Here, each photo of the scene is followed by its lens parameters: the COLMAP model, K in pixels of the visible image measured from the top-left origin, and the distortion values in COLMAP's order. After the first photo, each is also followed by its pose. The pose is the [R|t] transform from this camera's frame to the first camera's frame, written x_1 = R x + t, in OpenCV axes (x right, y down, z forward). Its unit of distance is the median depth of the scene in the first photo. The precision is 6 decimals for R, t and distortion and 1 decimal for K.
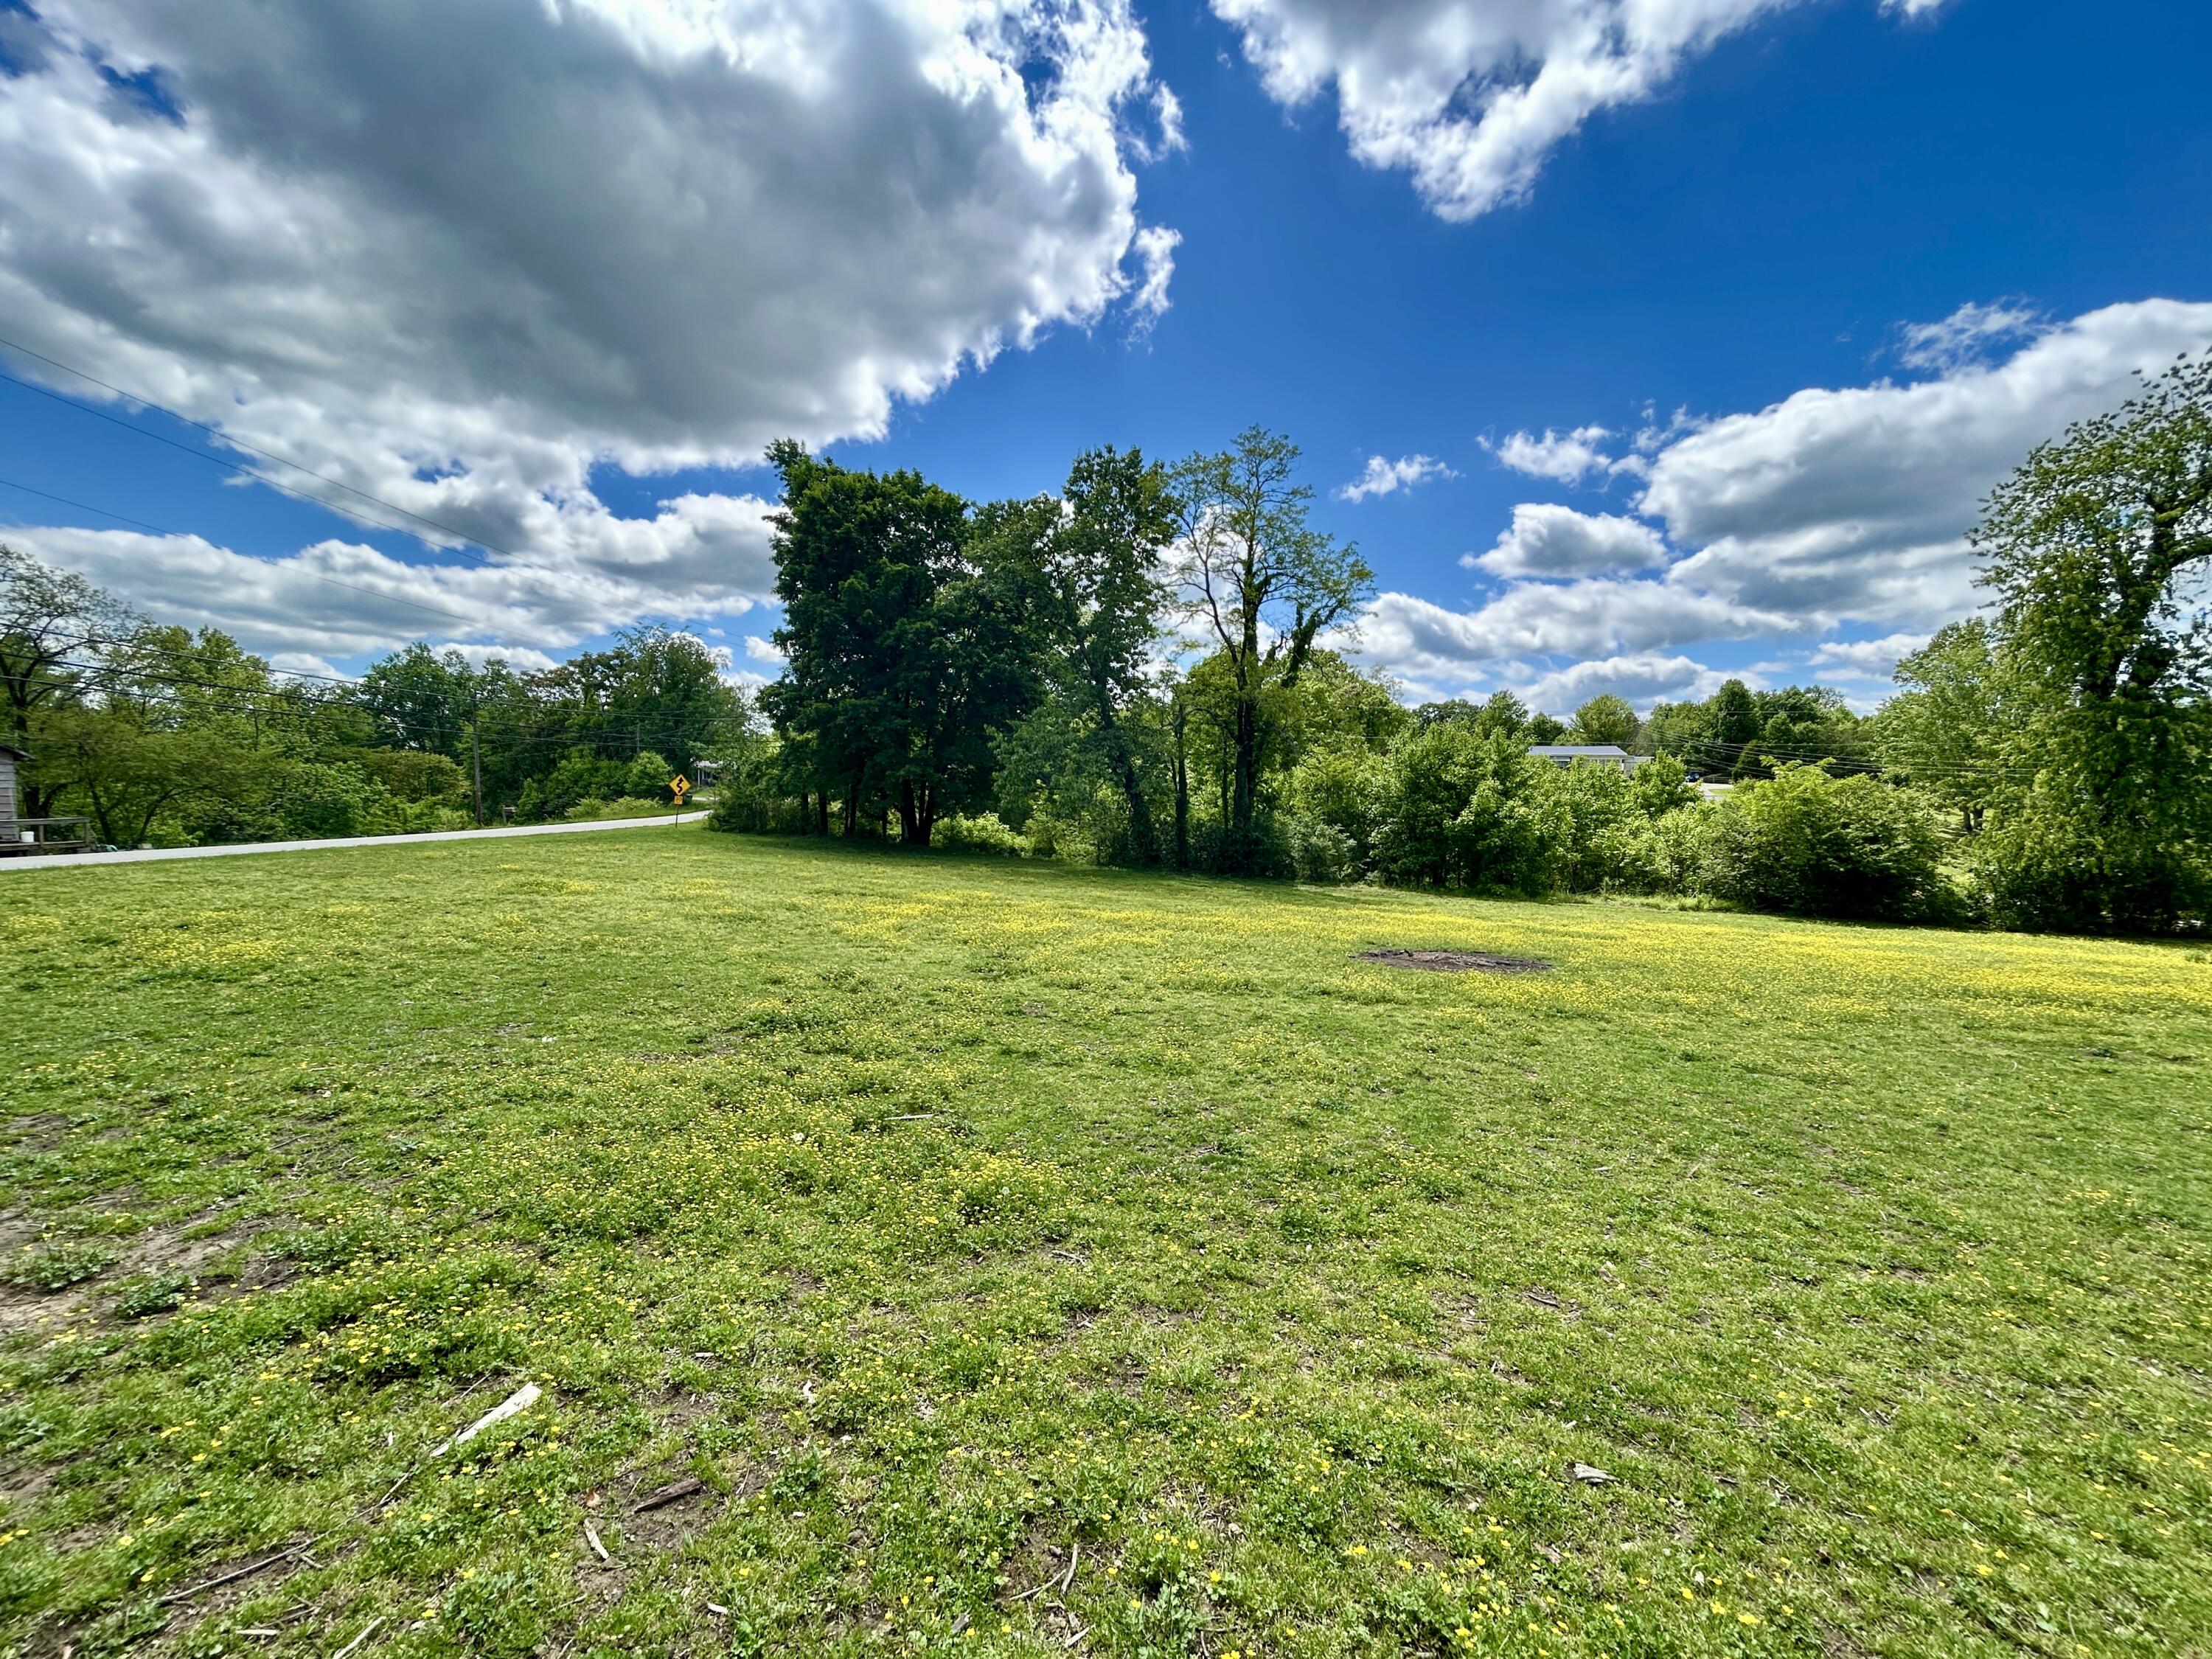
lens RADIAL K [[886.5, 0, 1102.9], [0, 886.5, 826.9], [0, 0, 1]] dist [-0.001112, -0.000419]
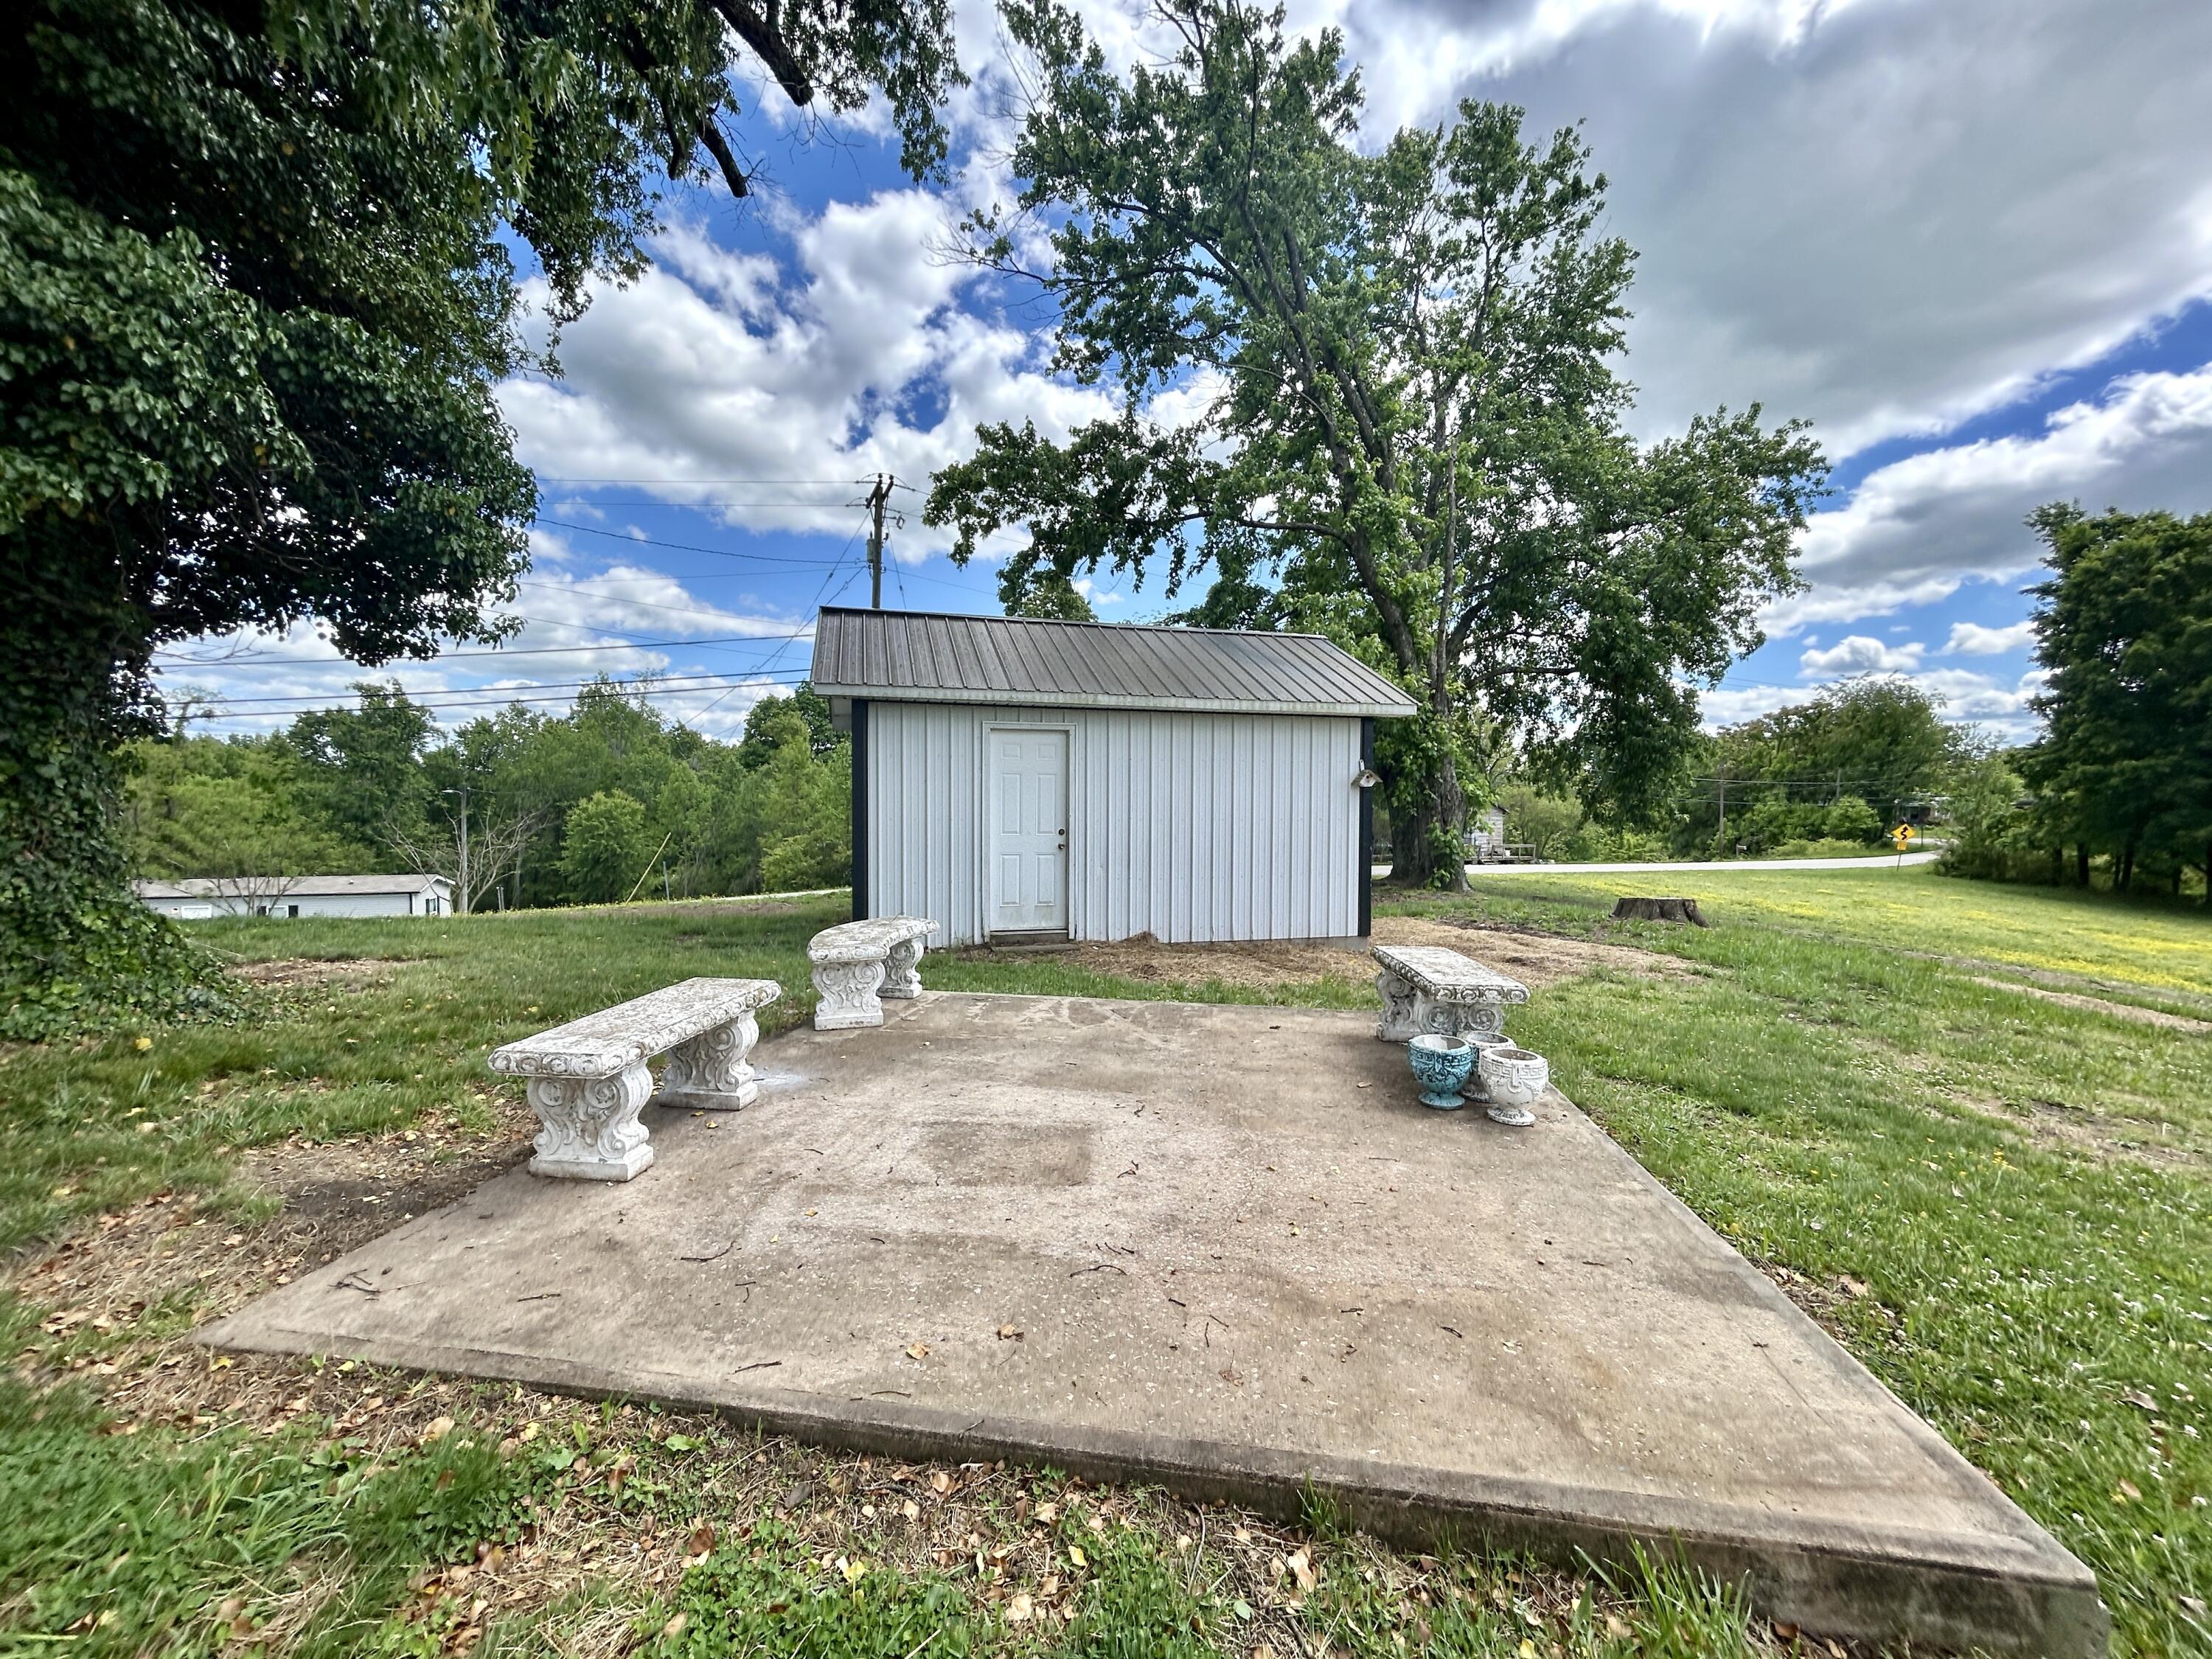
lens RADIAL K [[886.5, 0, 1102.9], [0, 886.5, 826.9], [0, 0, 1]] dist [-0.001112, -0.000419]
pose [[0.425652, 0.026252, -0.904506, 0.109912], [-0.054199, 0.998524, 0.003475, -0.003470], [0.903263, 0.047544, 0.426446, -0.407054]]
